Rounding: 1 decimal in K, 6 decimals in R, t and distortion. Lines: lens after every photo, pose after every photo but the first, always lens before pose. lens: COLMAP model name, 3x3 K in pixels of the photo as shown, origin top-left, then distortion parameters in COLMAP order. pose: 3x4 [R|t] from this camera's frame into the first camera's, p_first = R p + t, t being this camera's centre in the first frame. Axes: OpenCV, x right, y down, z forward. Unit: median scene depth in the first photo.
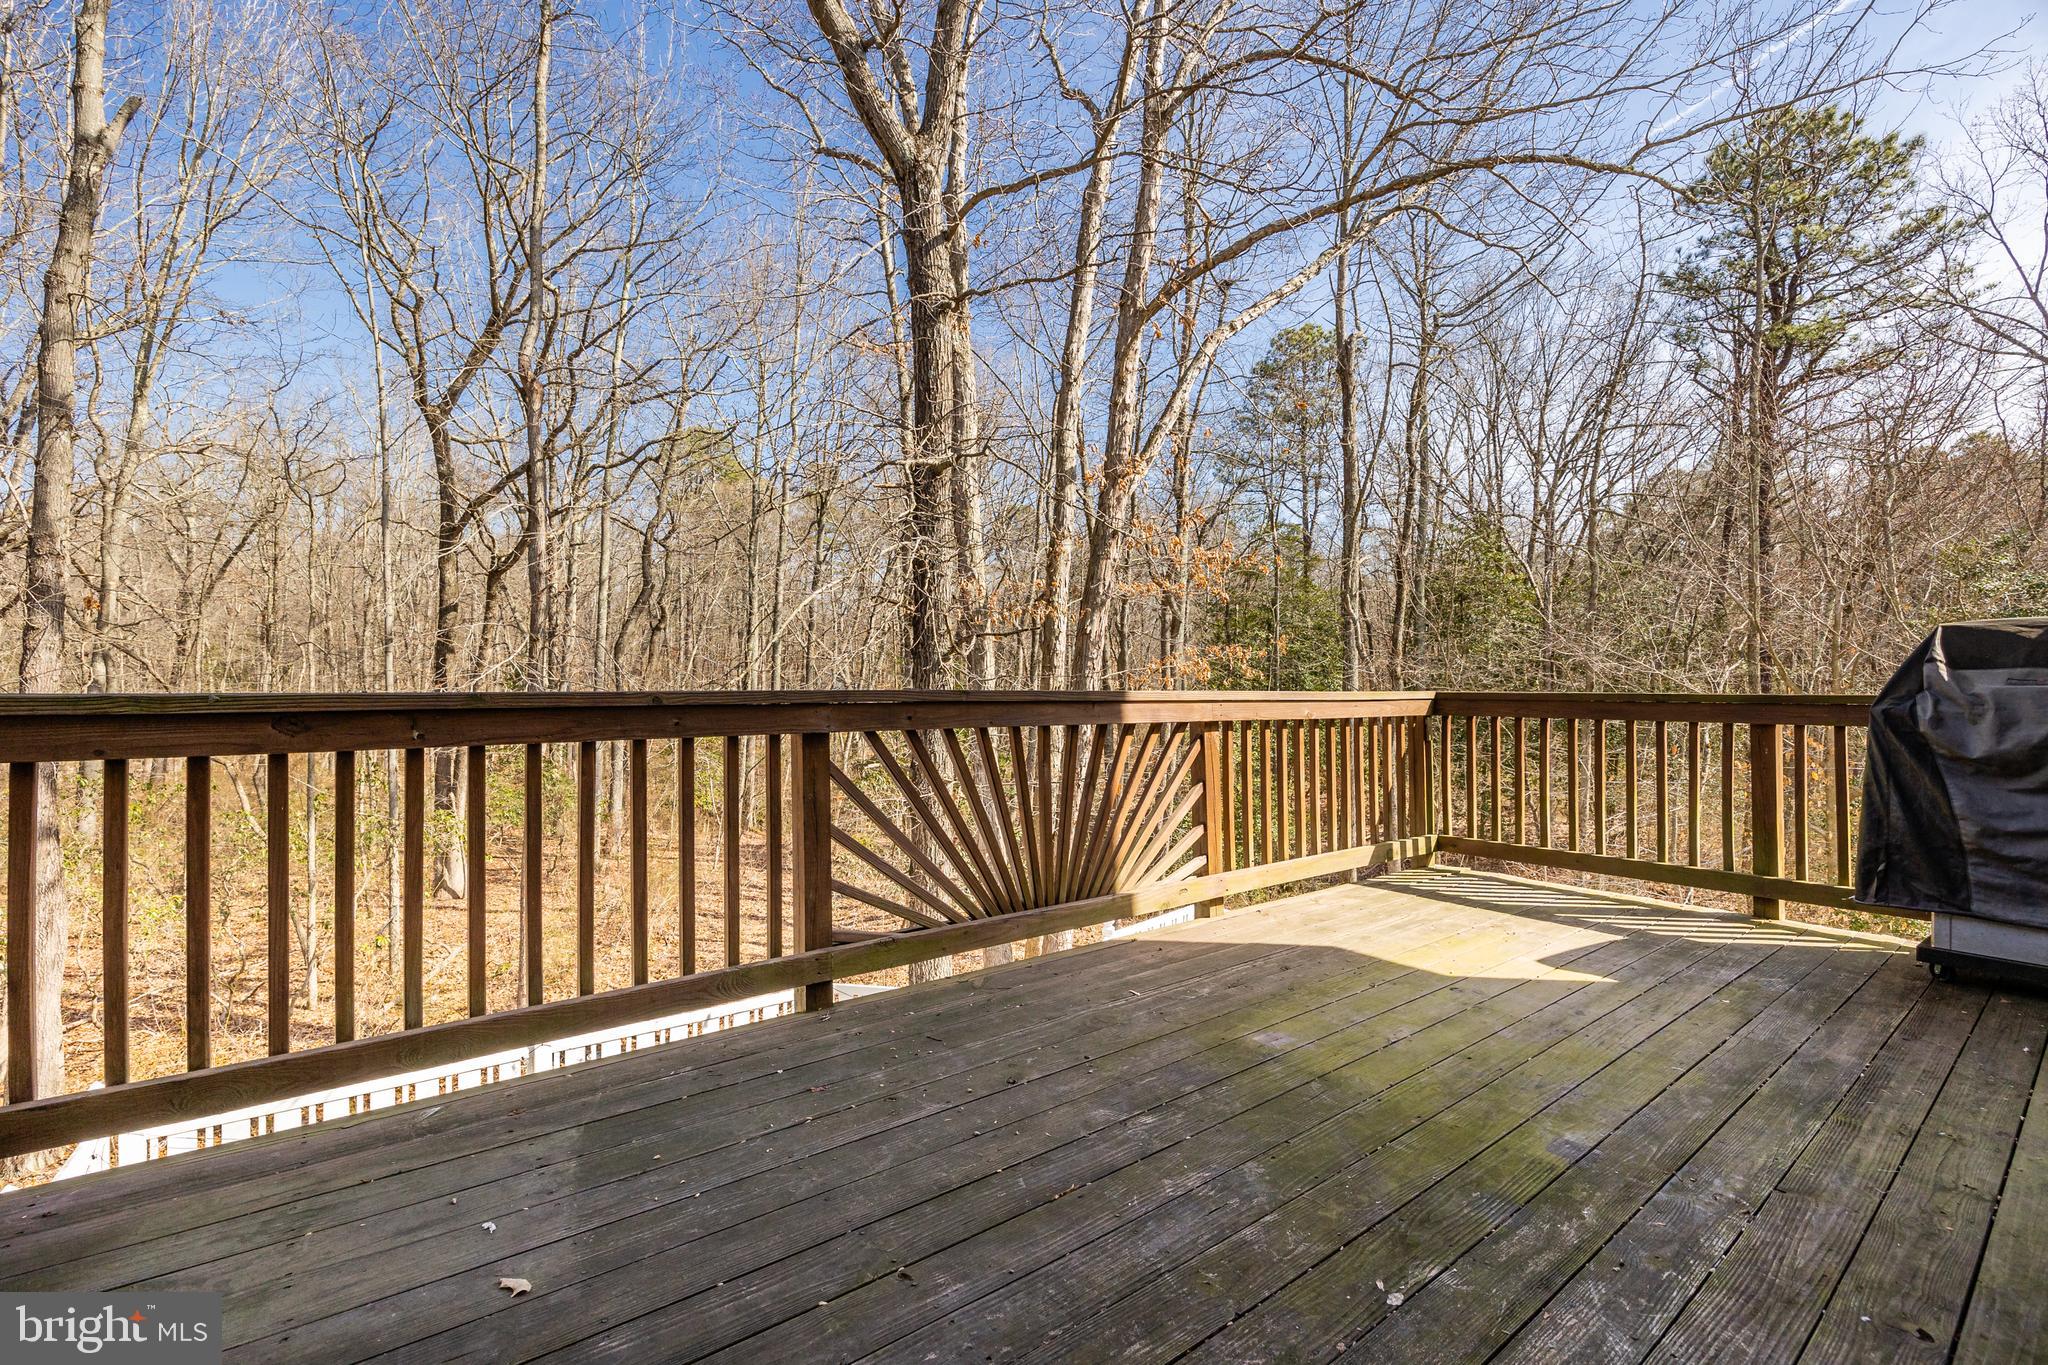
lens RADIAL K [[908.5, 0, 1021.5], [0, 908.5, 679.5], [0, 0, 1]] dist [-0.013241, 0.000393]
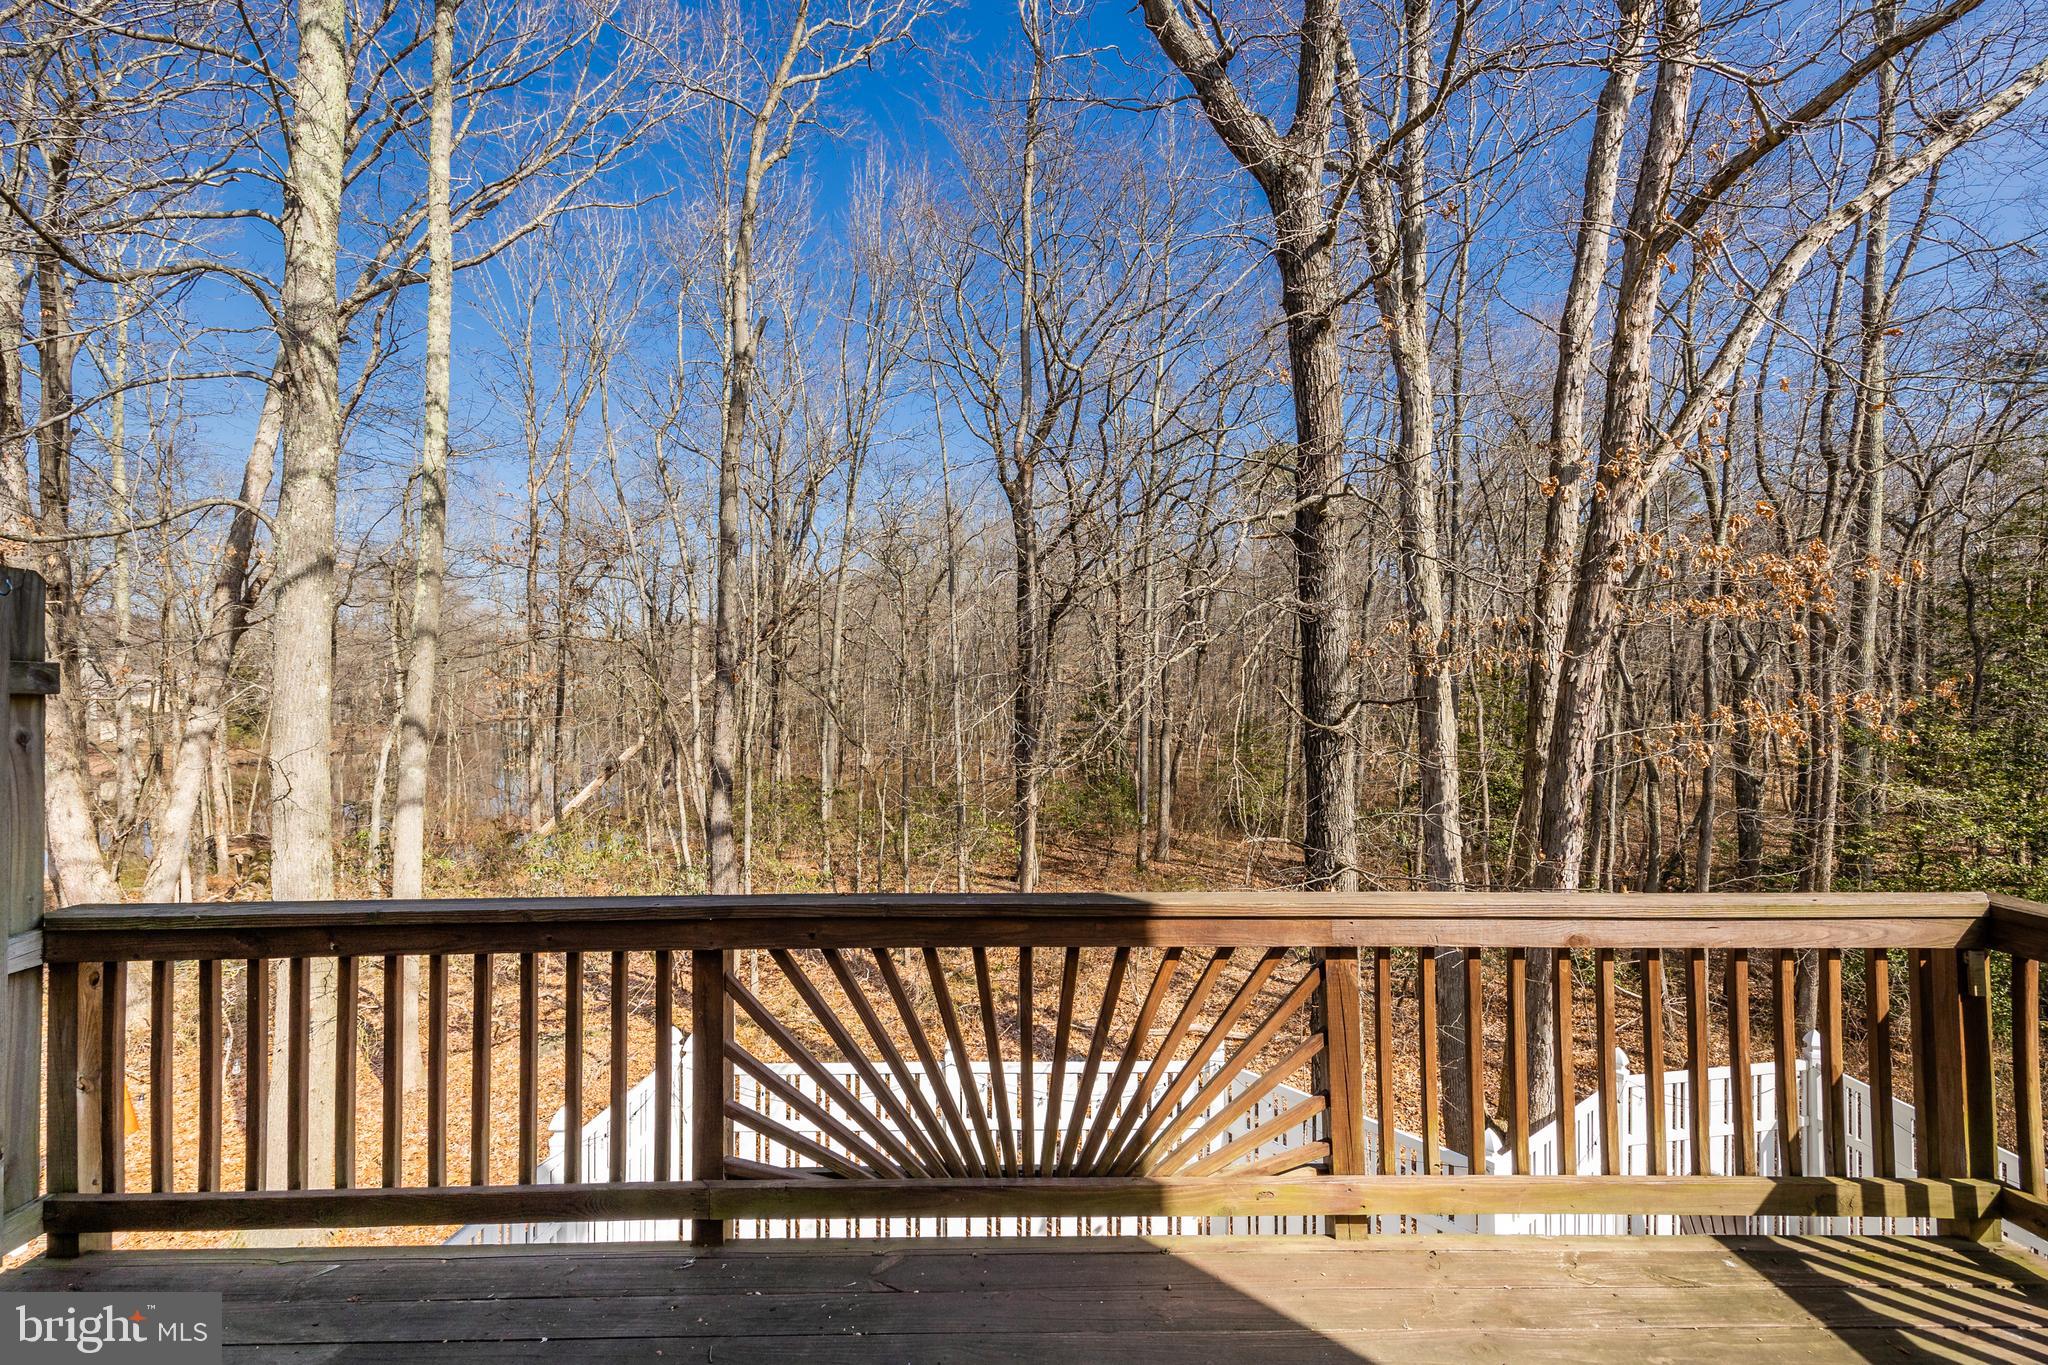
lens RADIAL K [[867.9, 0, 1020.0], [0, 867.9, 682.5], [0, 0, 1]] dist [0.012649, -0.000395]
pose [[0.793306, -0.009578, -0.608748, 0.326584], [0.011716, 0.999931, -0.000464, -0.119066], [0.608710, -0.006765, 0.793364, 0.270101]]
